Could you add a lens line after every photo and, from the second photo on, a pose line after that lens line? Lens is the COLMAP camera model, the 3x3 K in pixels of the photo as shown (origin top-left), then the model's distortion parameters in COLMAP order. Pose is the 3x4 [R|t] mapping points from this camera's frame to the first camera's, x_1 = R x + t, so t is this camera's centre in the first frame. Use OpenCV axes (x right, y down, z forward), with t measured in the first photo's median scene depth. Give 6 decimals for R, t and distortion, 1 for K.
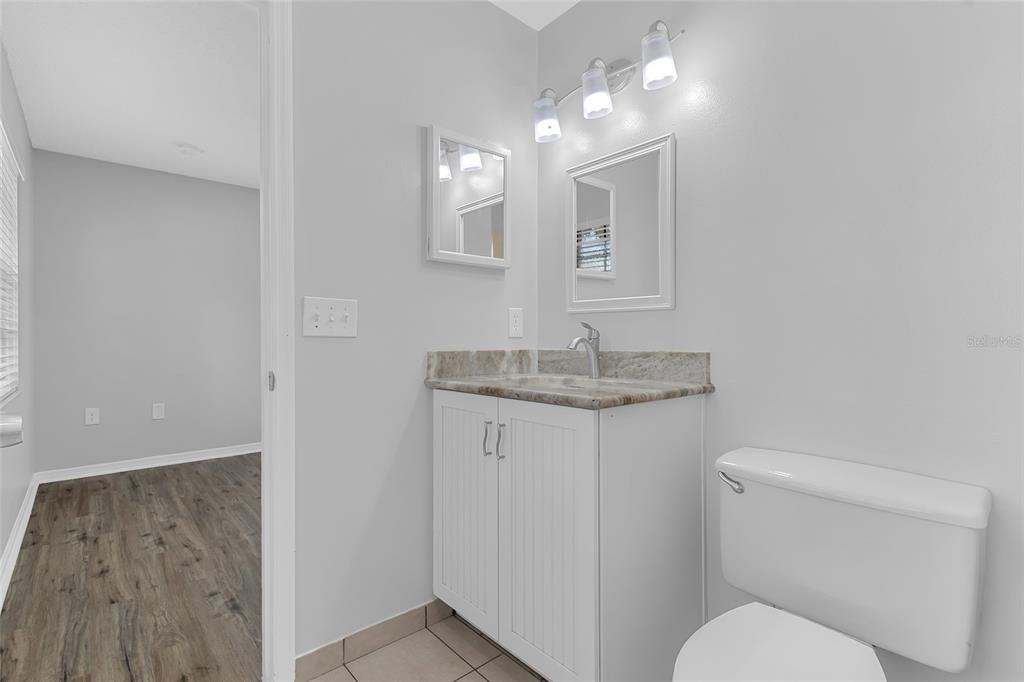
lens RADIAL K [[488.6, 0, 507.1], [0, 488.6, 341.3], [0, 0, 1]] dist [0.030932, -0.000326]
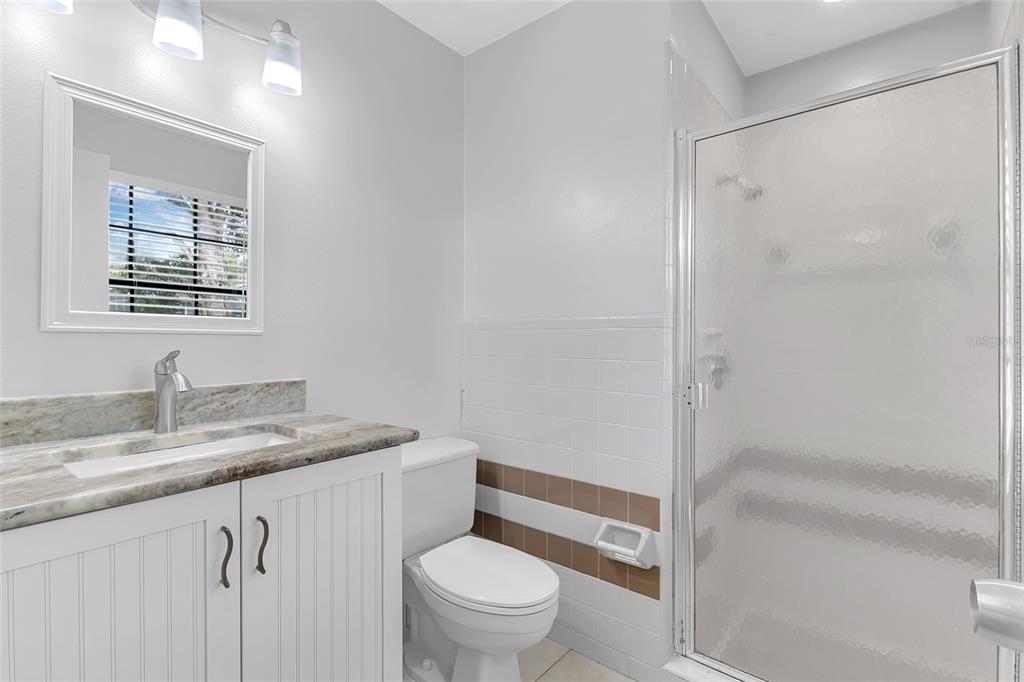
lens RADIAL K [[488.6, 0, 507.1], [0, 488.6, 341.3], [0, 0, 1]] dist [0.030932, -0.000326]
pose [[-0.237329, 0.008092, 0.971396, -0.626295], [0.005875, 0.999959, -0.006895, -0.043236], [-0.971412, 0.004071, -0.237367, 0.753677]]
